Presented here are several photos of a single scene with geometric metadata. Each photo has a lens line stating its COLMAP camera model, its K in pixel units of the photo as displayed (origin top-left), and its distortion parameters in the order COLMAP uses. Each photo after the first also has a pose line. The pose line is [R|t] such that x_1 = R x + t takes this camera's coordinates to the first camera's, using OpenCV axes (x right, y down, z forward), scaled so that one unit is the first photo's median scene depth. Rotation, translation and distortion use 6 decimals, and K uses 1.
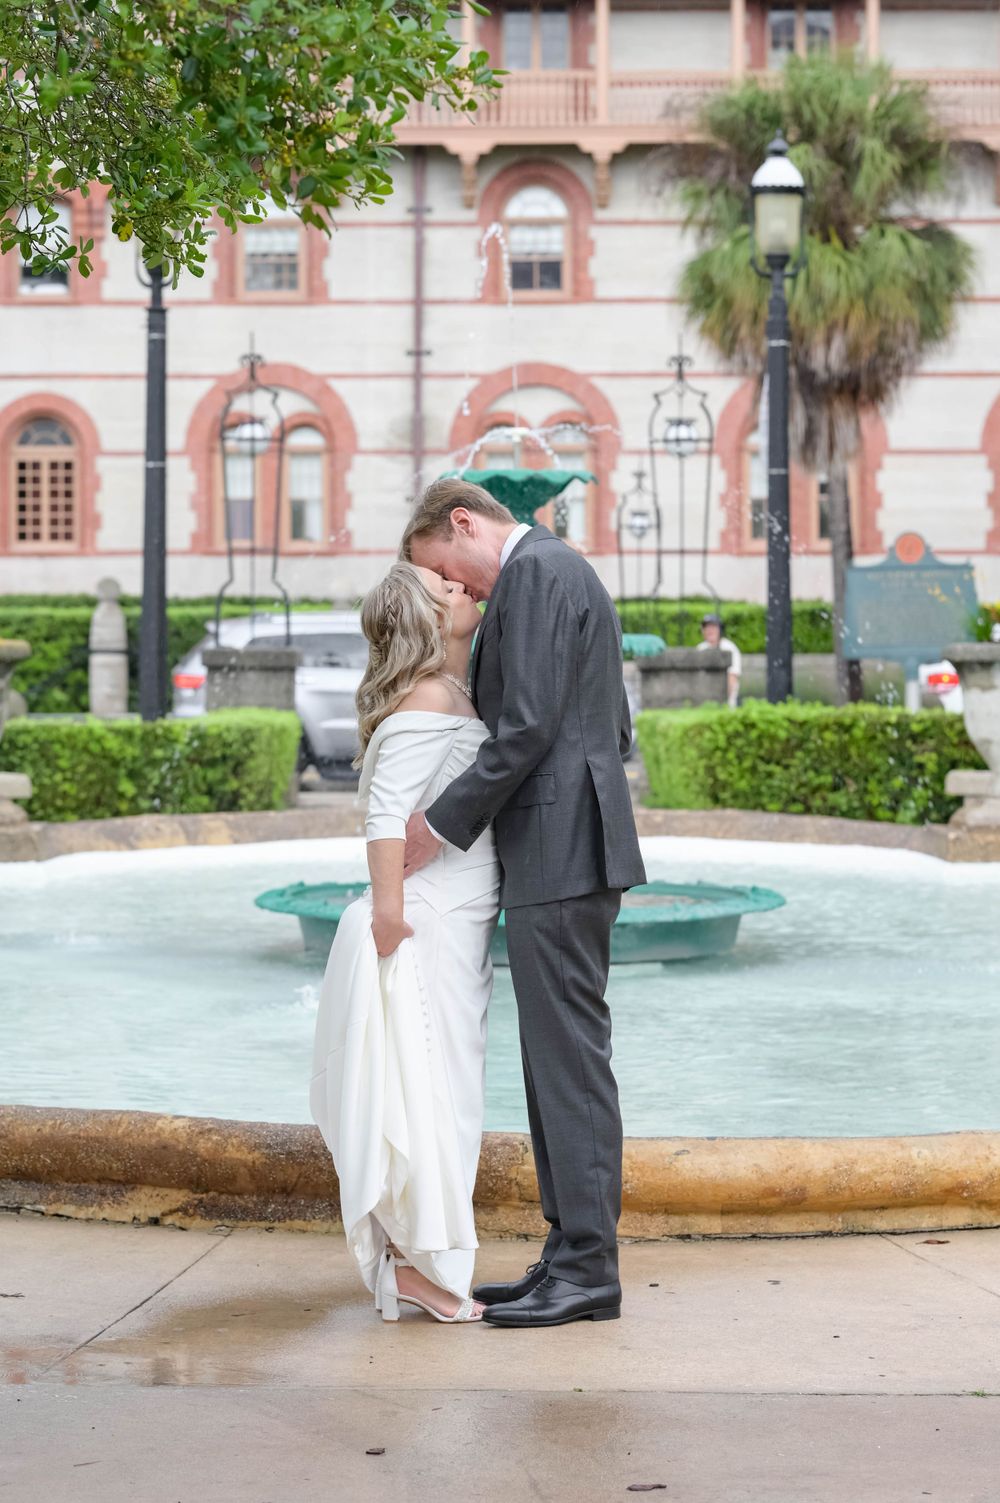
lens RADIAL K [[3742.7, 0, 500.0], [0, 3742.7, 751.5], [0, 0, 1]] dist [0.045403, -0.928200]
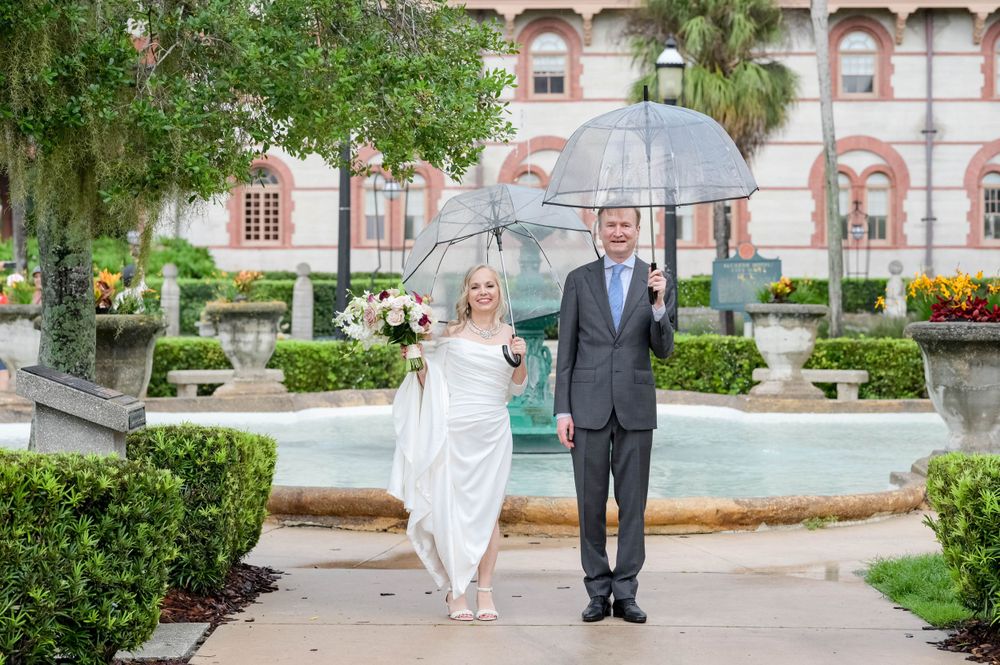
lens RADIAL K [[2490.2, 0, 500.0], [0, 2490.2, 332.5], [0, 0, 1]] dist [0.045403, -0.928200]
pose [[0.999921, 0.001192, -0.012515, 0.002819], [-0.001373, 0.999894, -0.014461, 0.004087], [0.012496, 0.014477, 0.999817, -0.227575]]
